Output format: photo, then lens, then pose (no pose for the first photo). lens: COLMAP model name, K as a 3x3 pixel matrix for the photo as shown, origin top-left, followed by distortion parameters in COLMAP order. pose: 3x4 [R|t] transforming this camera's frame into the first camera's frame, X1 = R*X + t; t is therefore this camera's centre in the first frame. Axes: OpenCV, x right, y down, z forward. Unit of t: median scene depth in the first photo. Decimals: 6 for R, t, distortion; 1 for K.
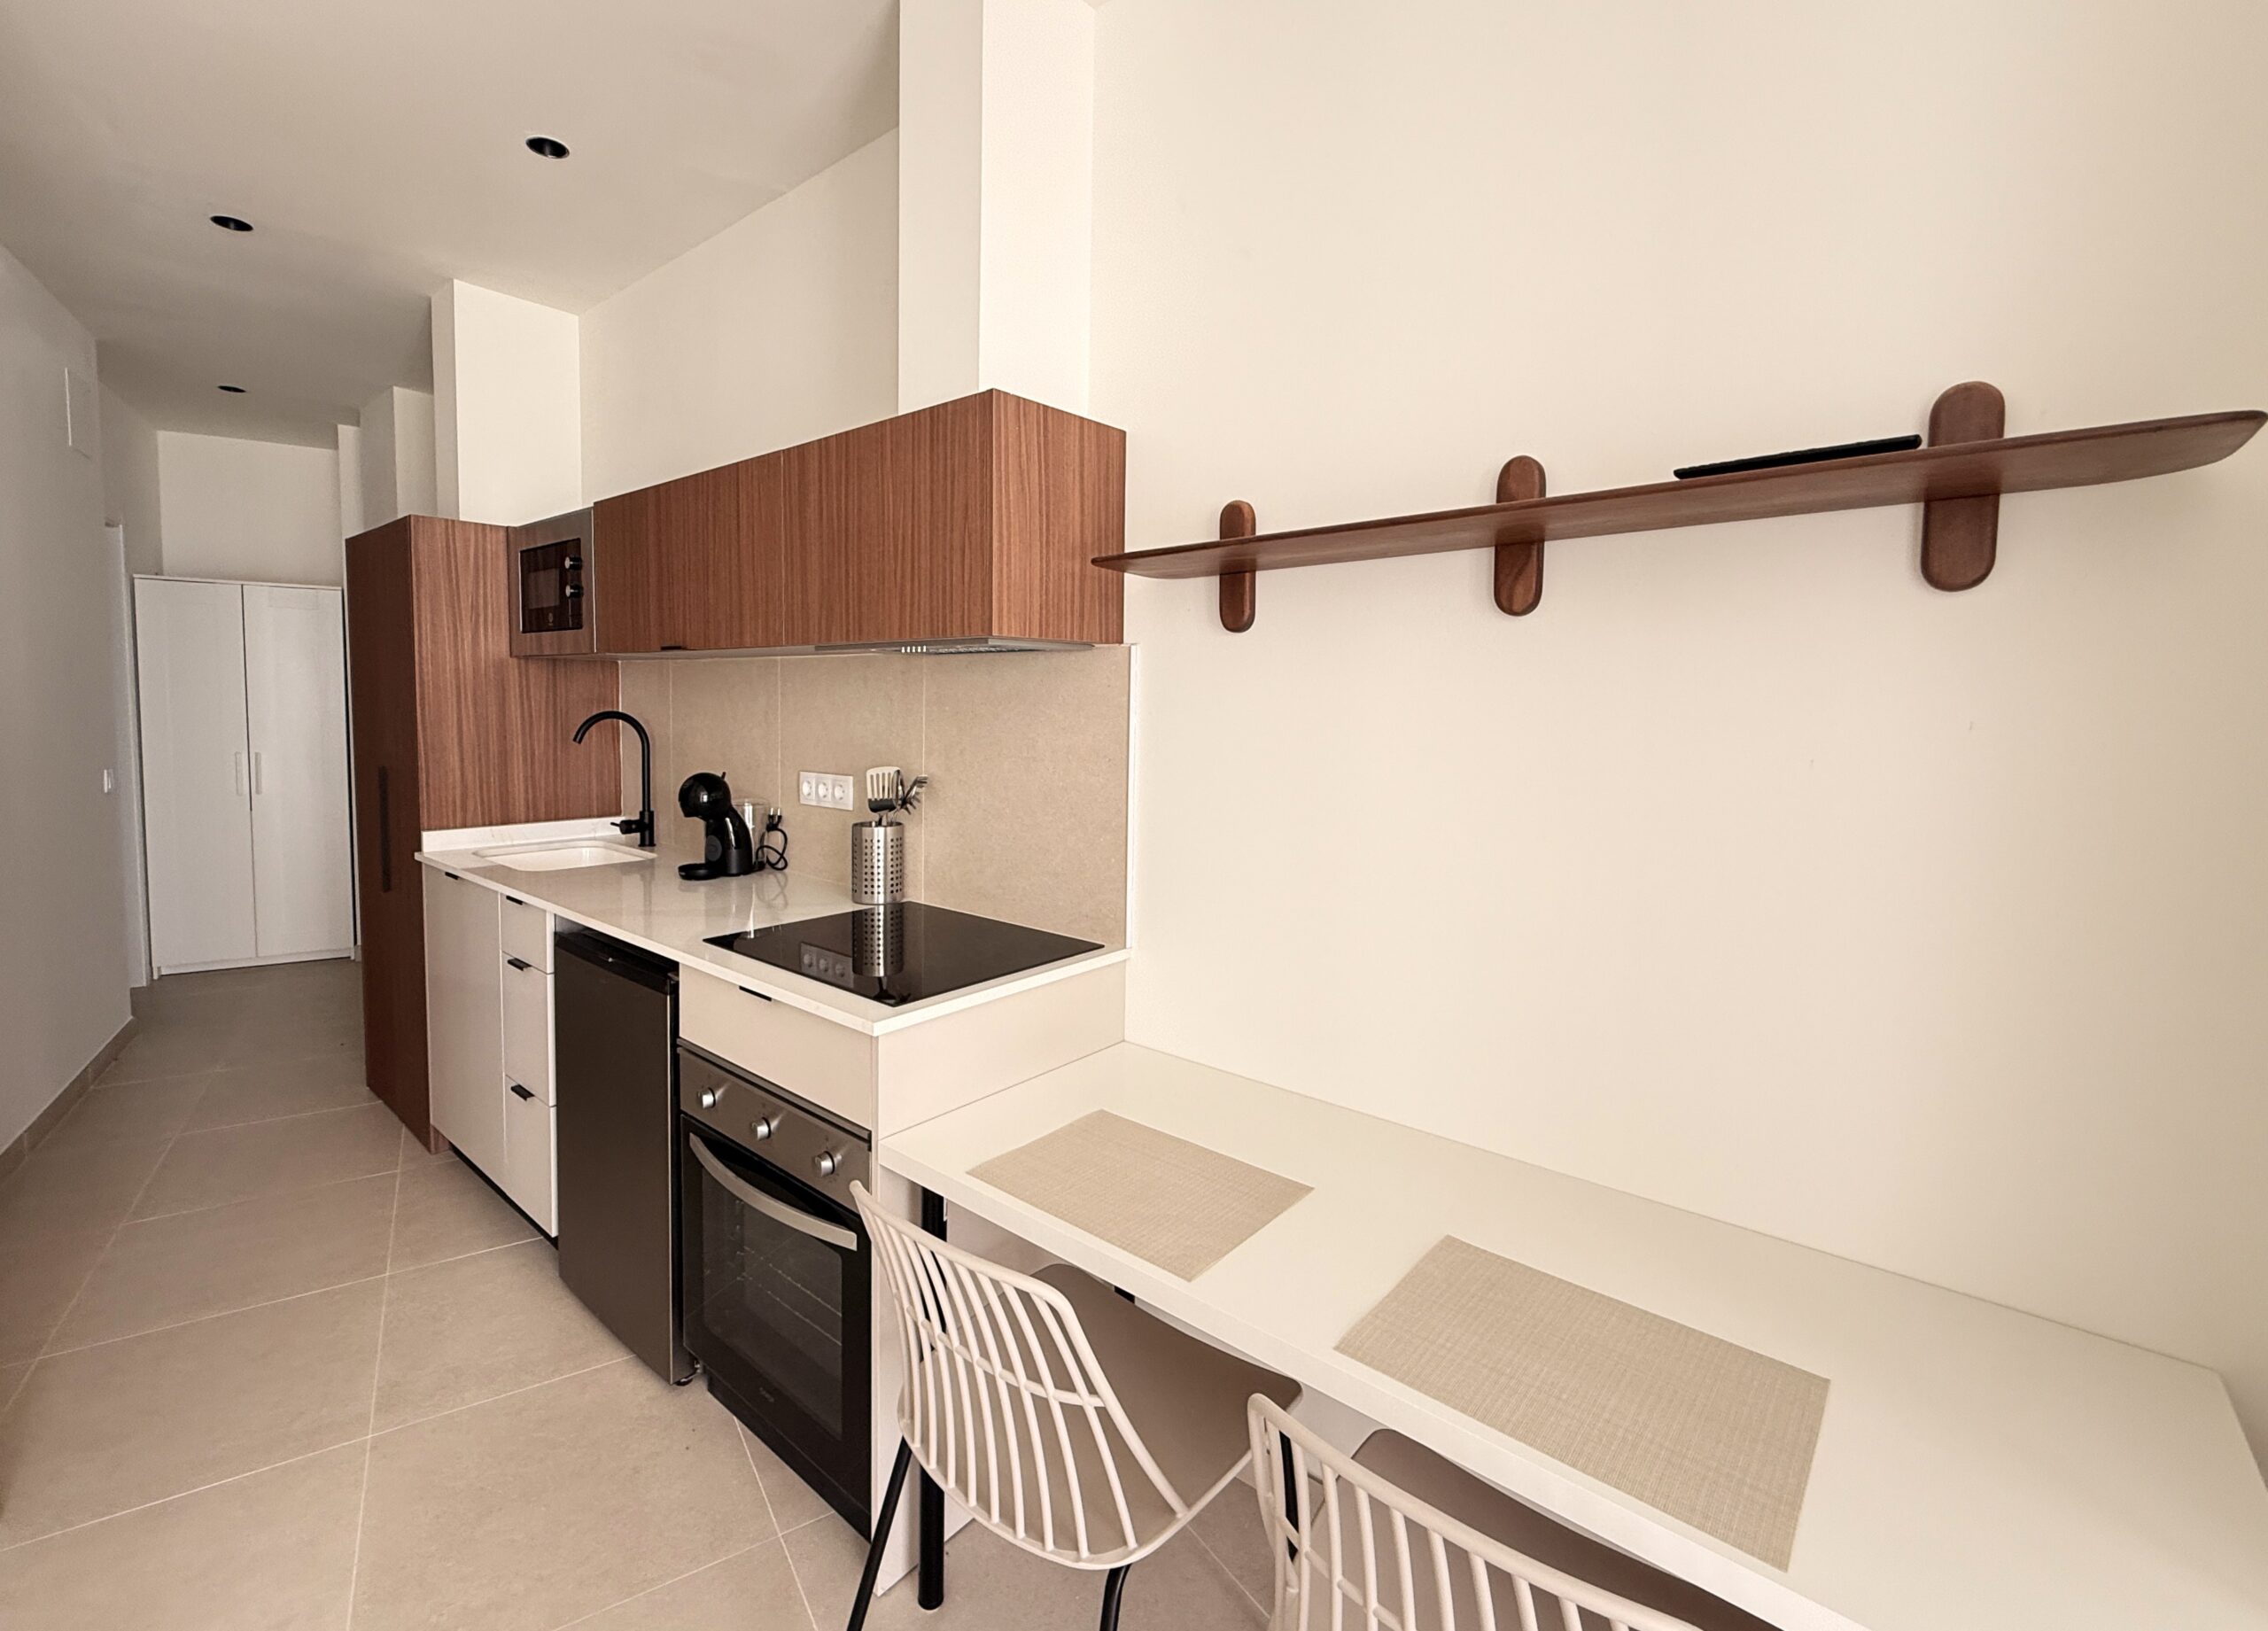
lens RADIAL K [[987.4, 0, 1049.7], [0, 987.4, 765.1], [0, 0, 1]] dist [0.001359, 0.000510]
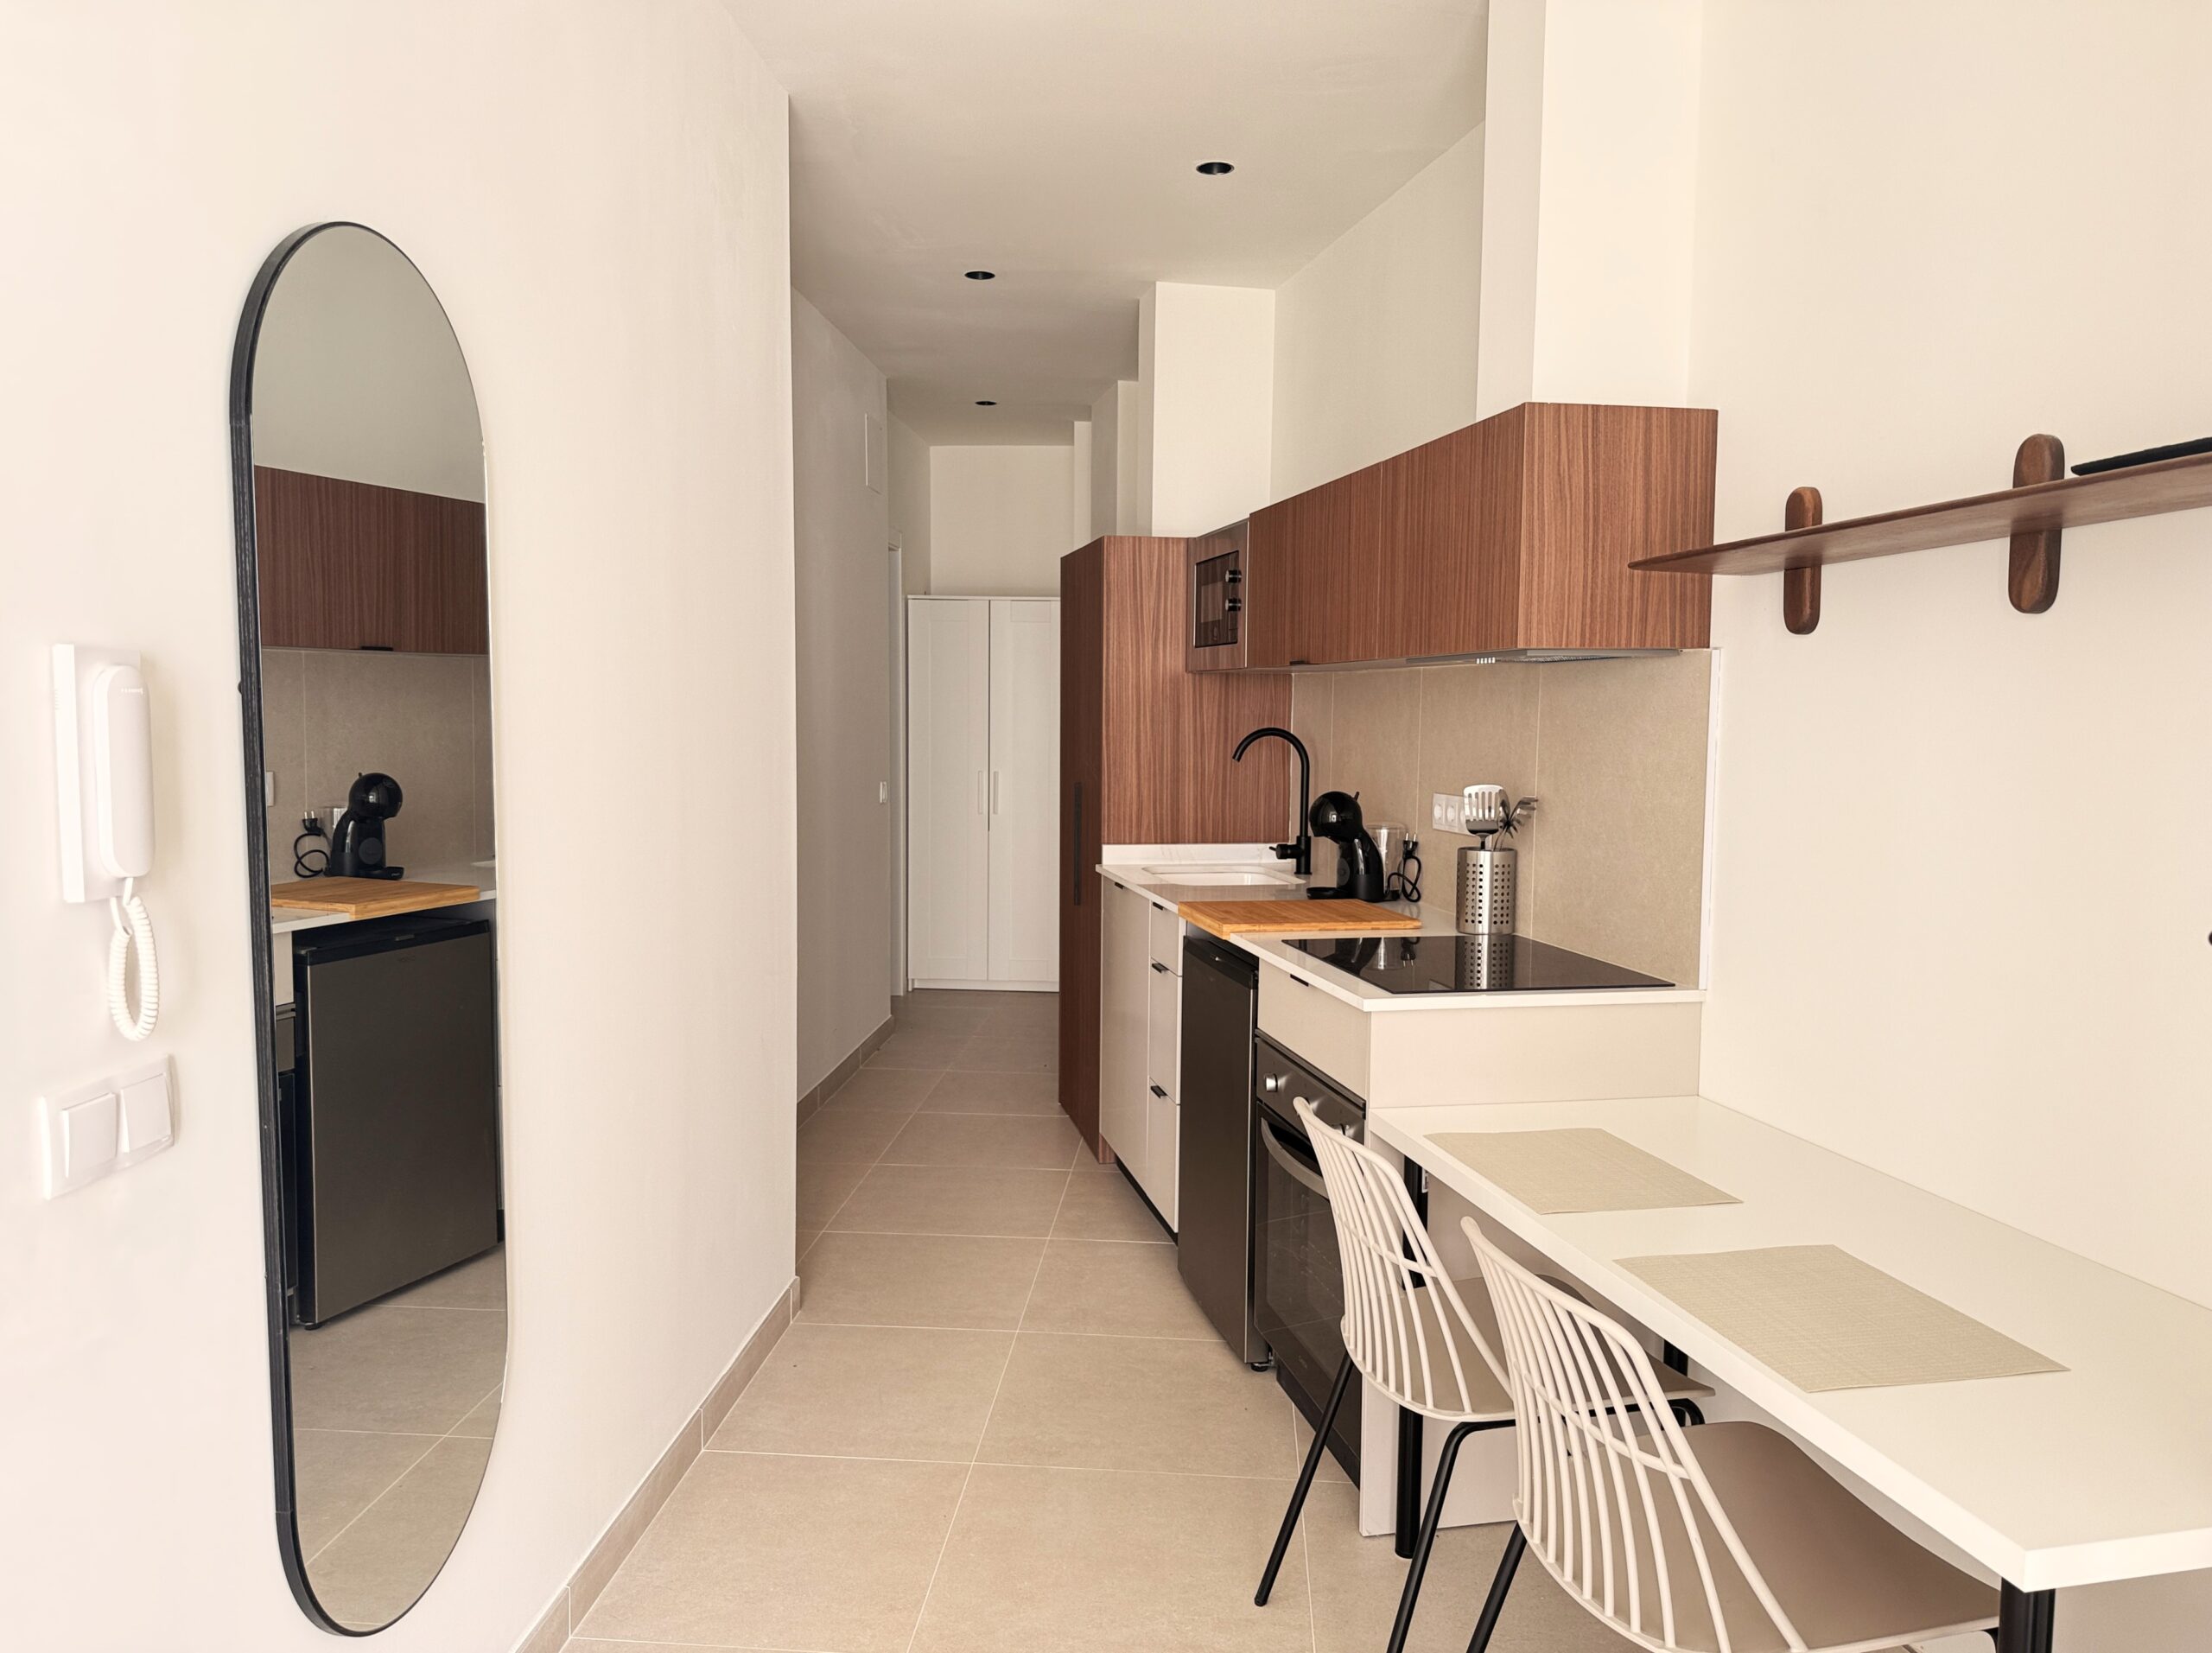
lens RADIAL K [[1554.6, 0, 1106.0], [0, 1554.6, 826.5], [0, 0, 1]] dist [0.151789, -0.218834]
pose [[0.812687, 0.039072, -0.581389, 0.367816], [-0.037466, 0.999189, 0.014779, 0.029250], [0.581495, 0.009771, 0.813491, -0.374978]]
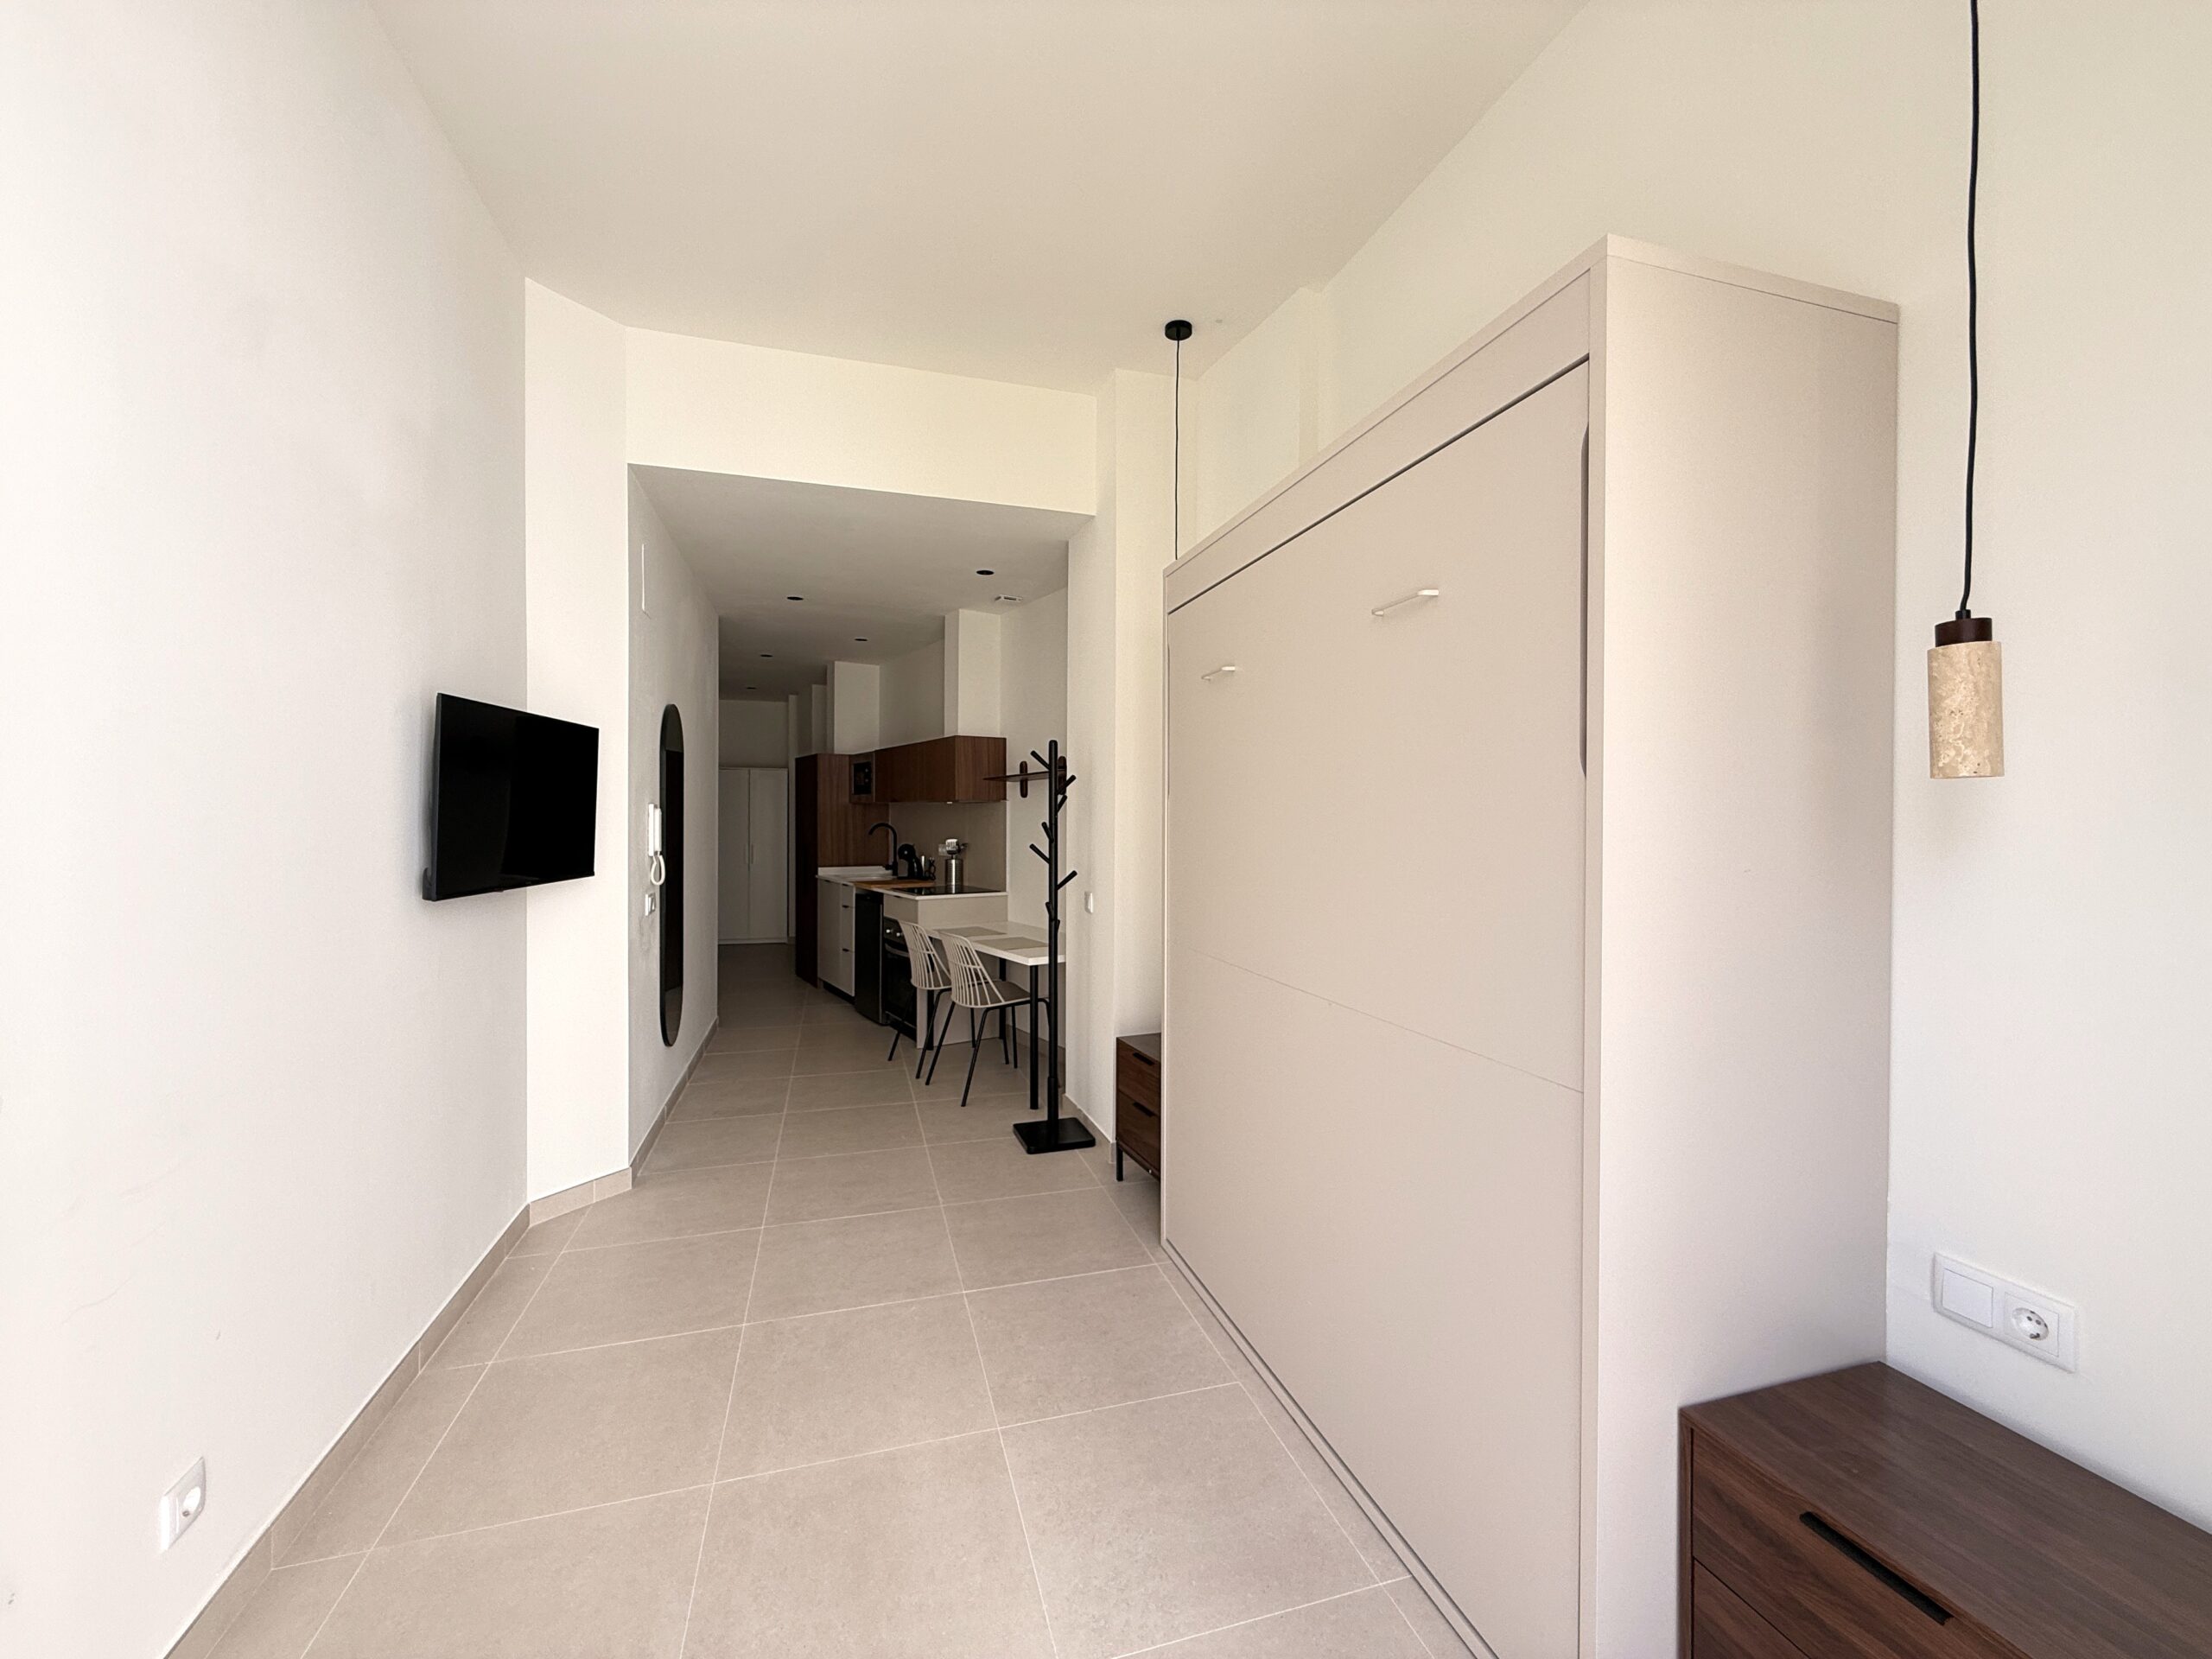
lens RADIAL K [[880.6, 0, 1093.3], [0, 880.6, 827.8], [0, 0, 1]] dist [-0.001879, -0.000159]
pose [[0.965839, -0.003630, -0.259116, 0.881473], [-0.011652, 0.998282, -0.057419, 0.105790], [0.258879, 0.058477, 0.964138, -1.395568]]
